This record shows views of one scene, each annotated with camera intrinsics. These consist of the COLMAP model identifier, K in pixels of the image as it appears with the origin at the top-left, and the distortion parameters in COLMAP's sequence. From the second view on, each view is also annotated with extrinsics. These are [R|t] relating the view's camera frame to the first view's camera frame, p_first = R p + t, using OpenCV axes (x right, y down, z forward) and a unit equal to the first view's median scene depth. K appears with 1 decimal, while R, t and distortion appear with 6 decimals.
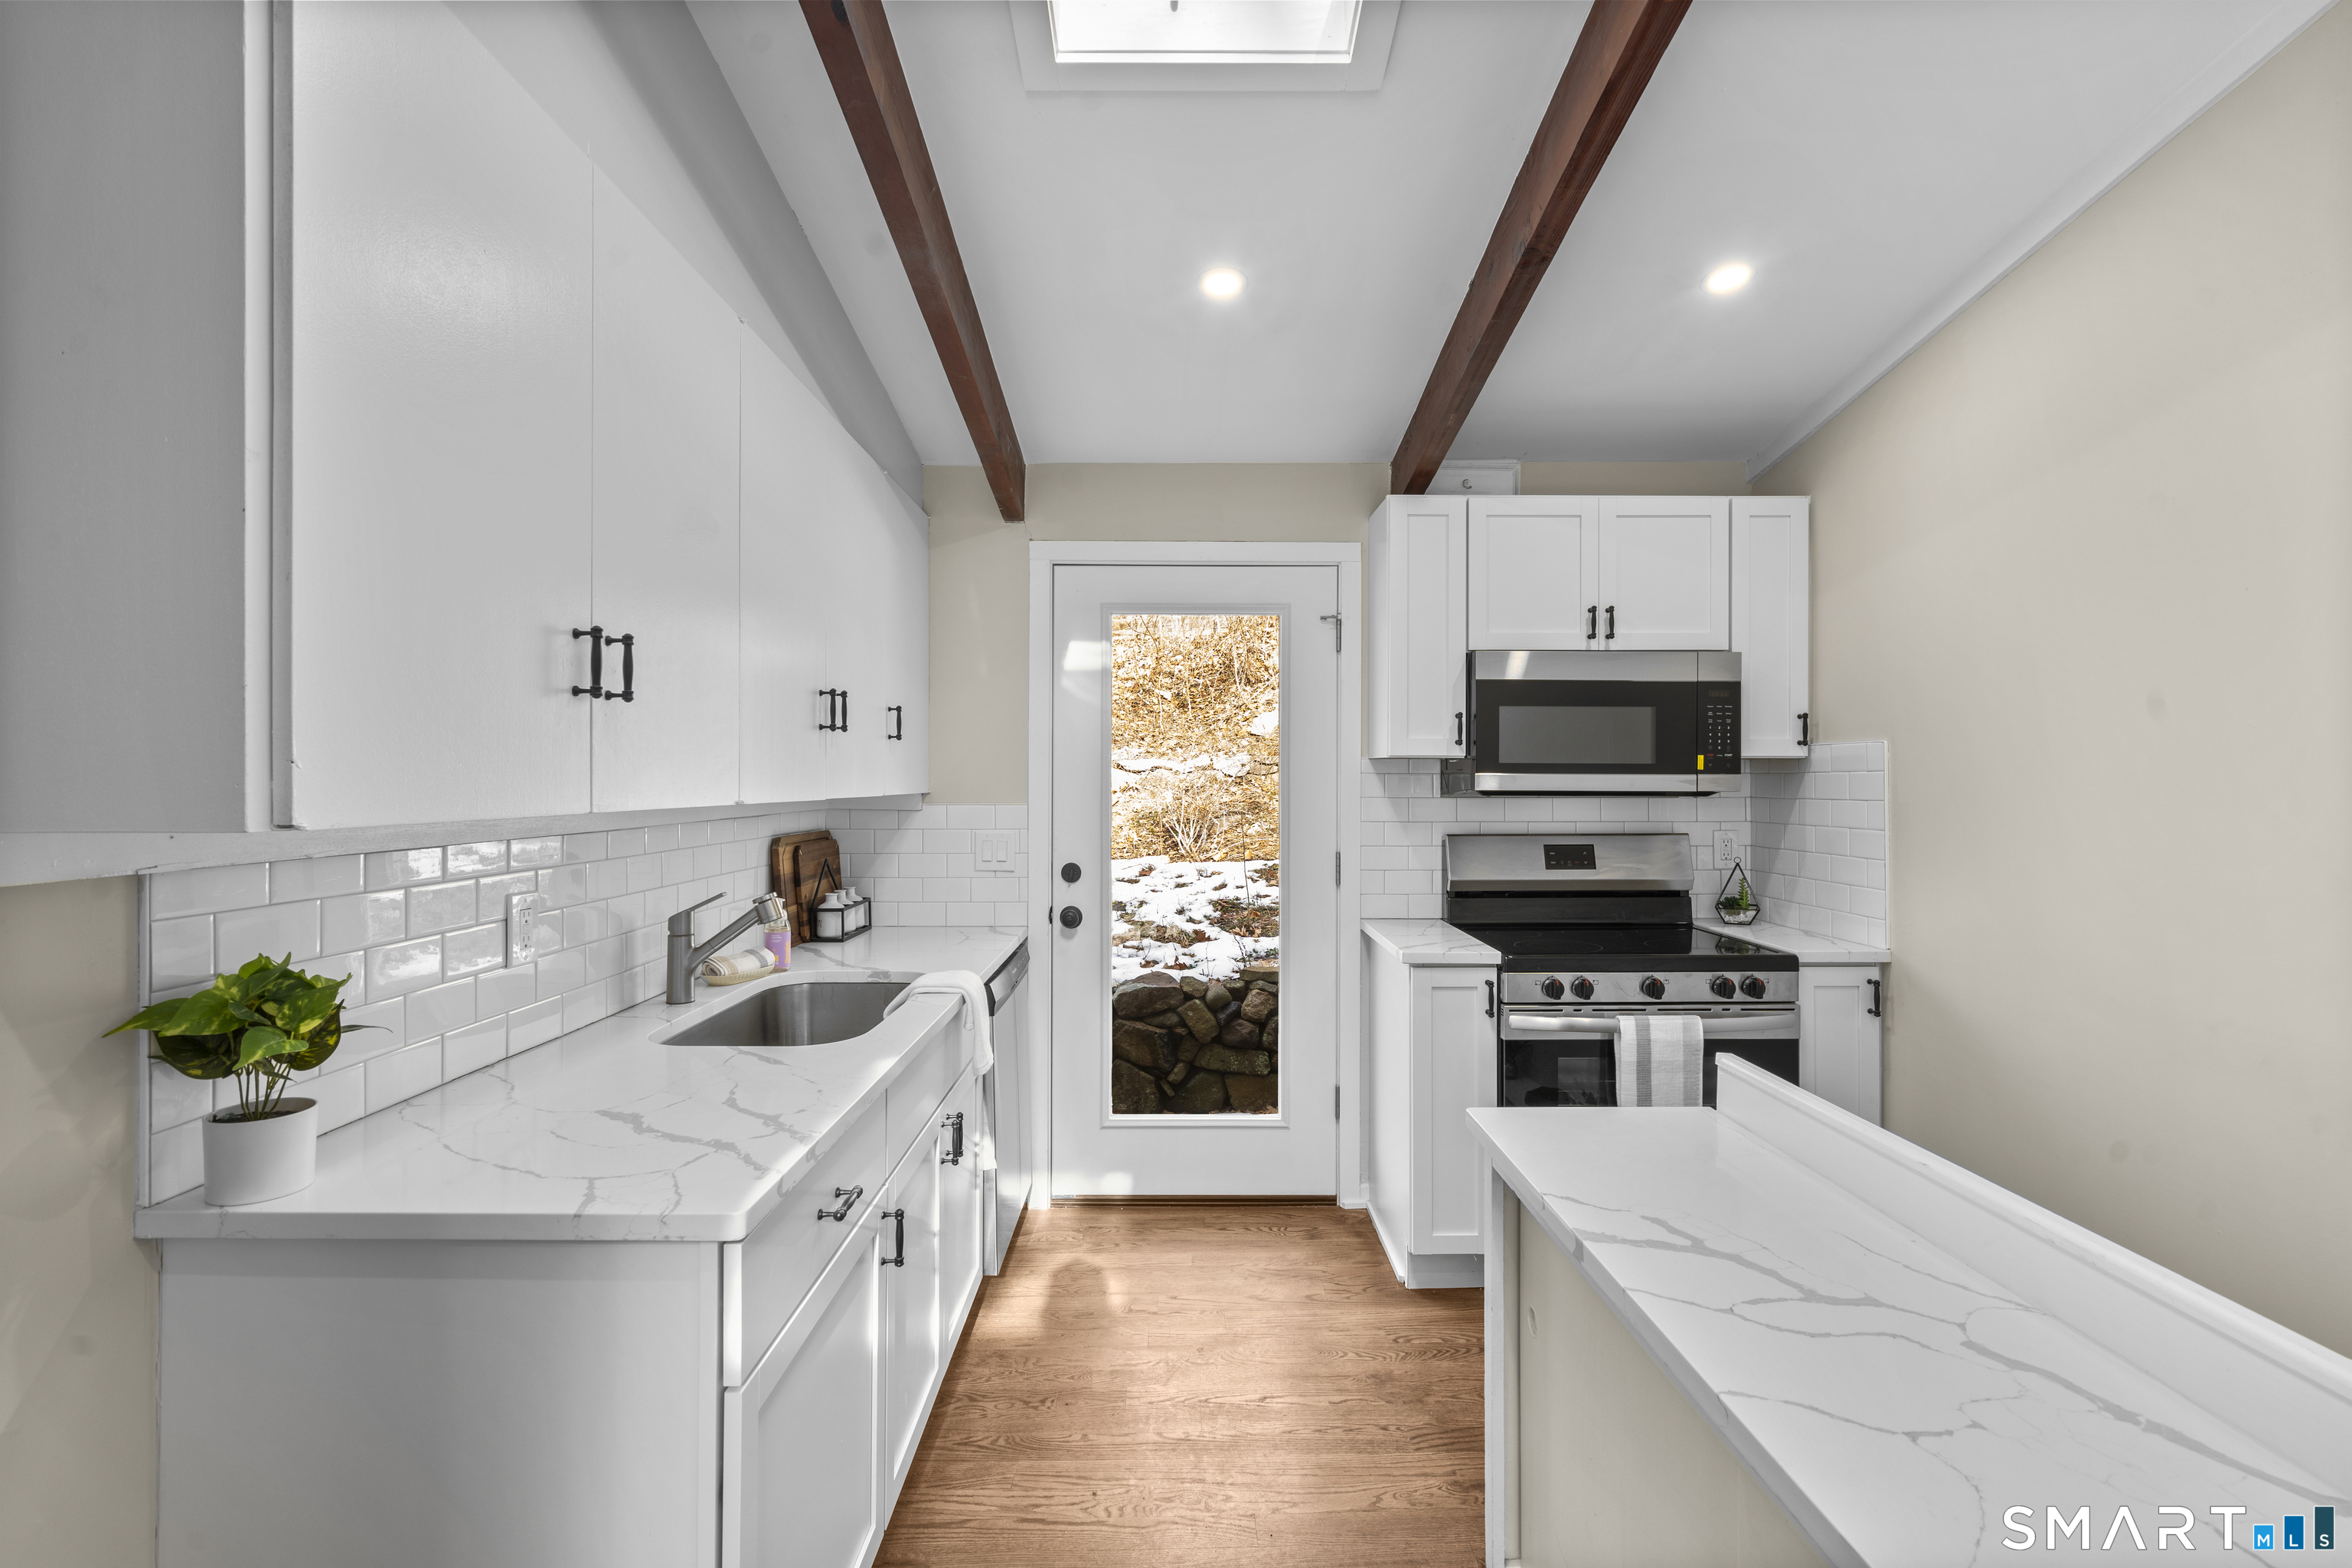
lens RADIAL K [[1061.8, 0, 1177.2], [0, 1061.8, 773.4], [0, 0, 1]] dist [-0.004736, 0.003243]
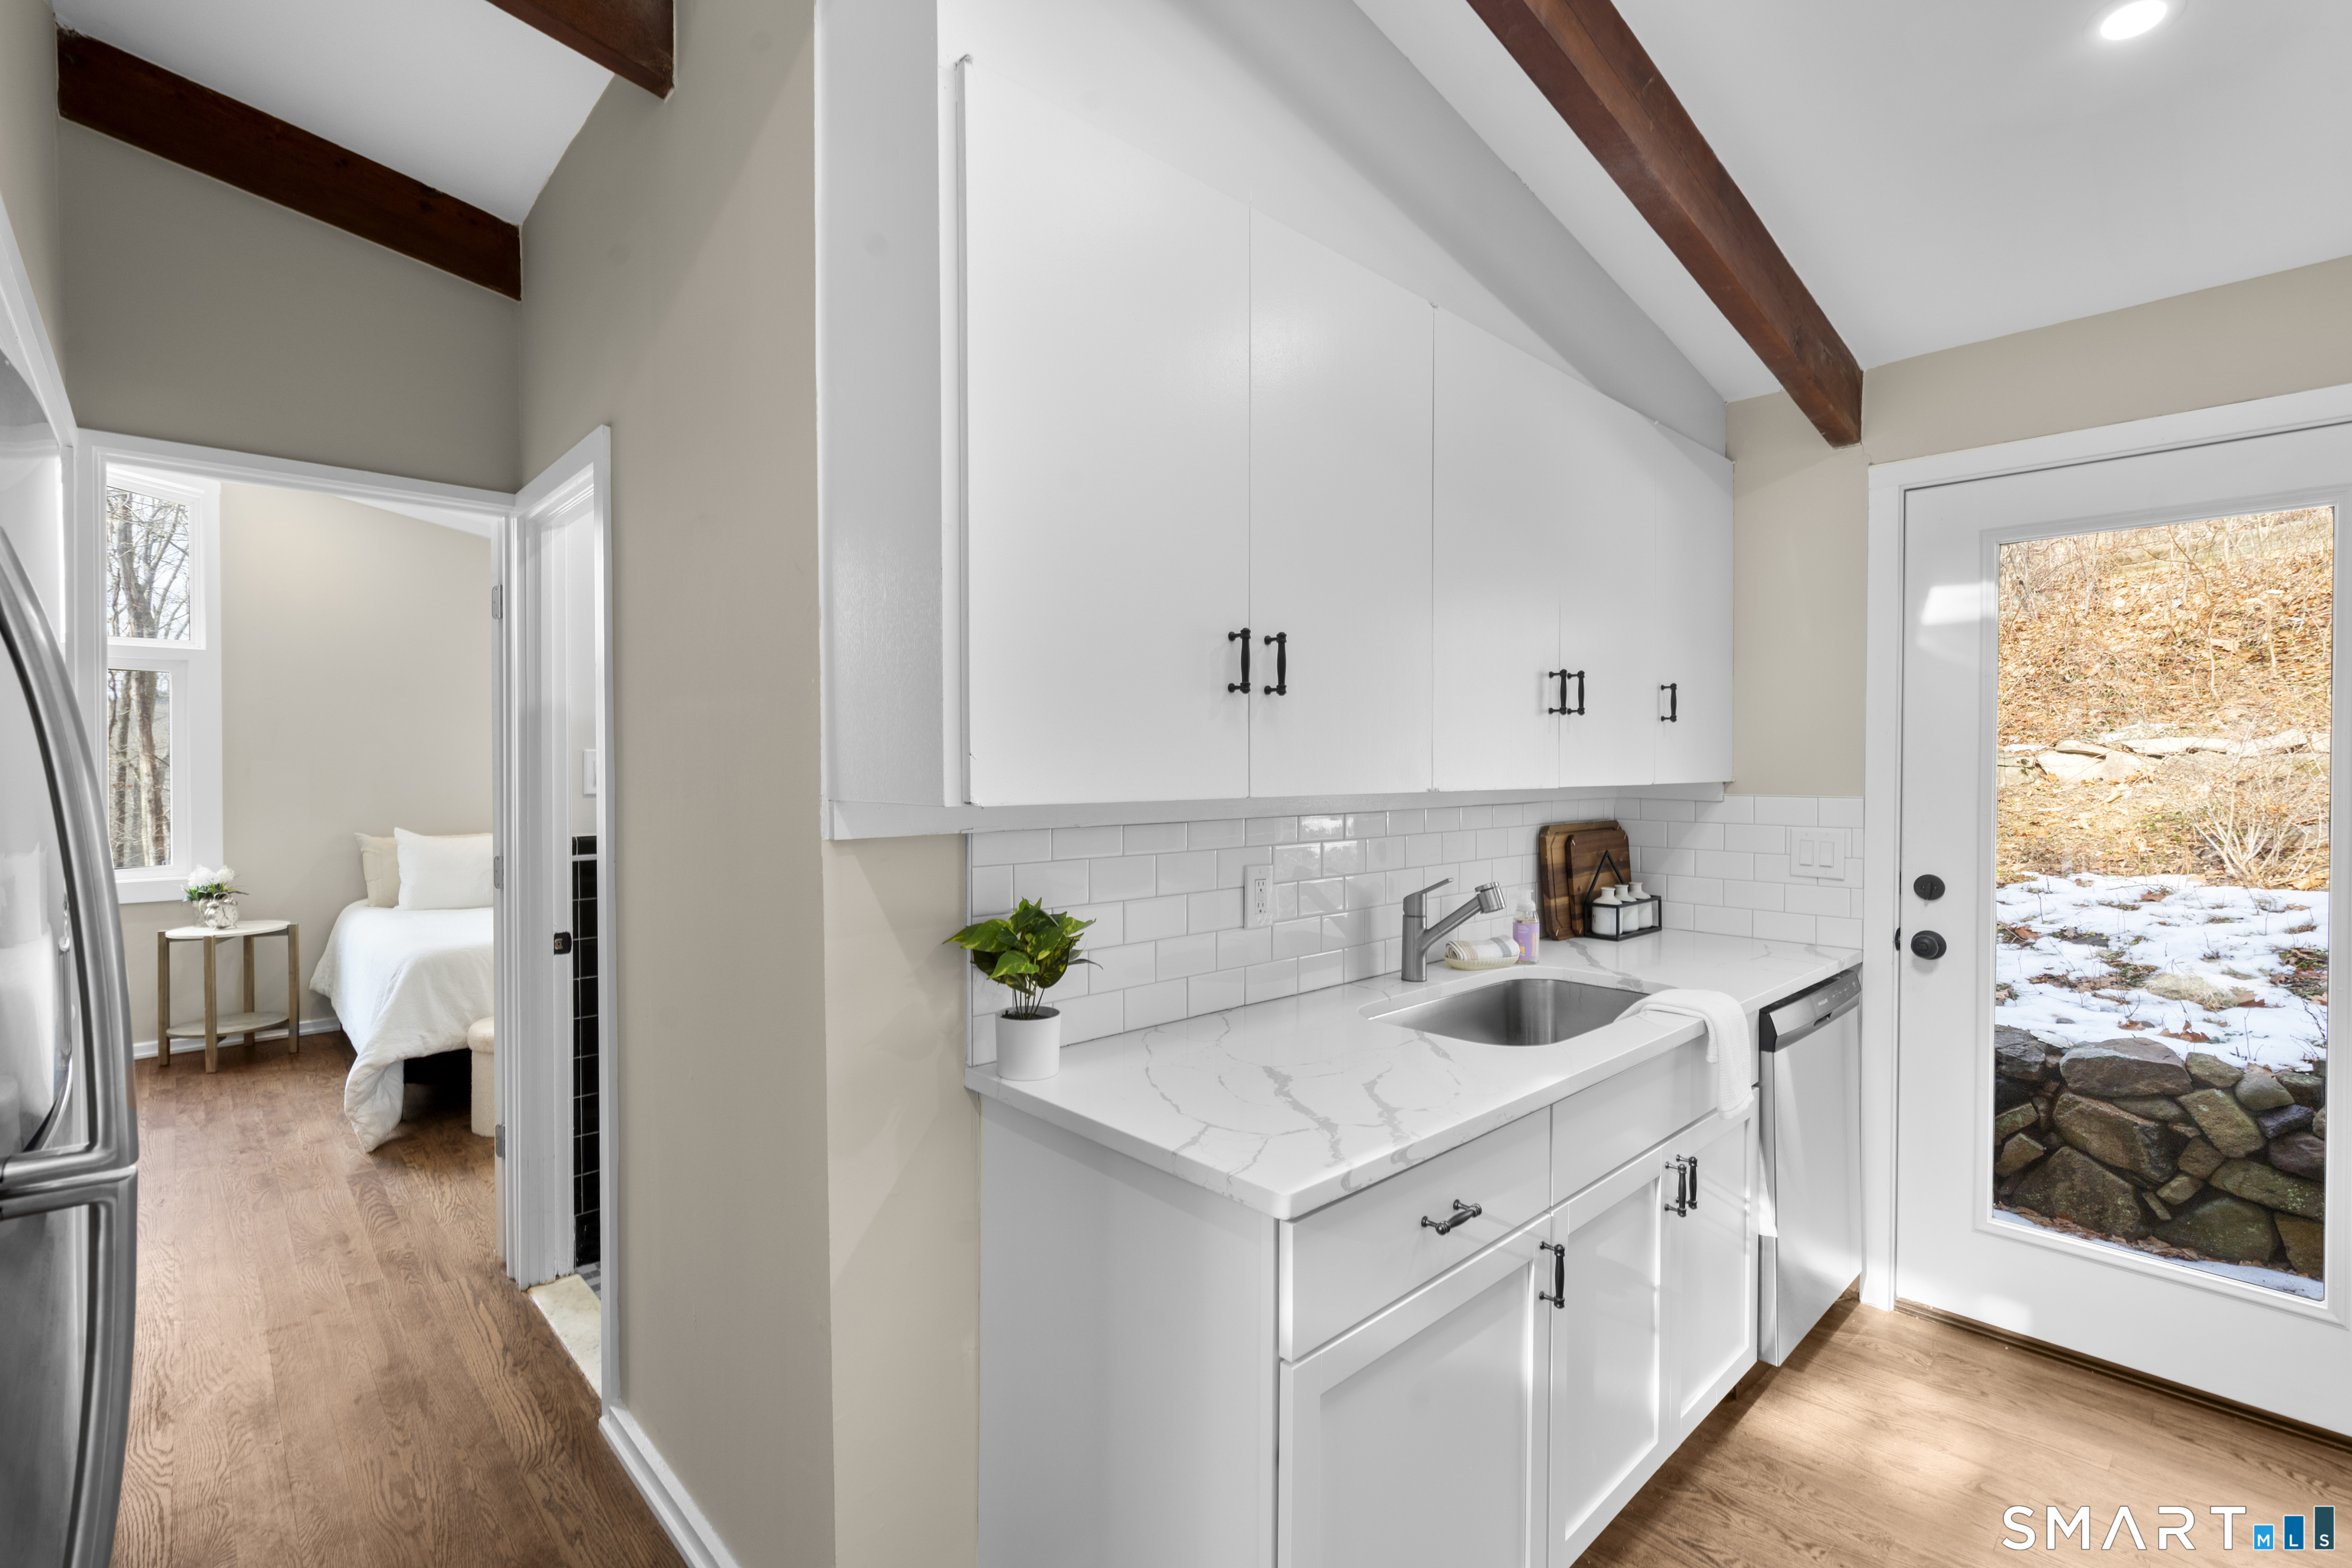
lens RADIAL K [[1061.8, 0, 1181.5], [0, 1061.8, 773.4], [0, 0, 1]] dist [-0.004736, 0.003243]
pose [[0.685808, 0.007058, -0.727748, 0.110638], [0.002870, 0.999919, 0.012401, -0.000705], [0.727777, -0.010593, 0.685732, 0.100382]]
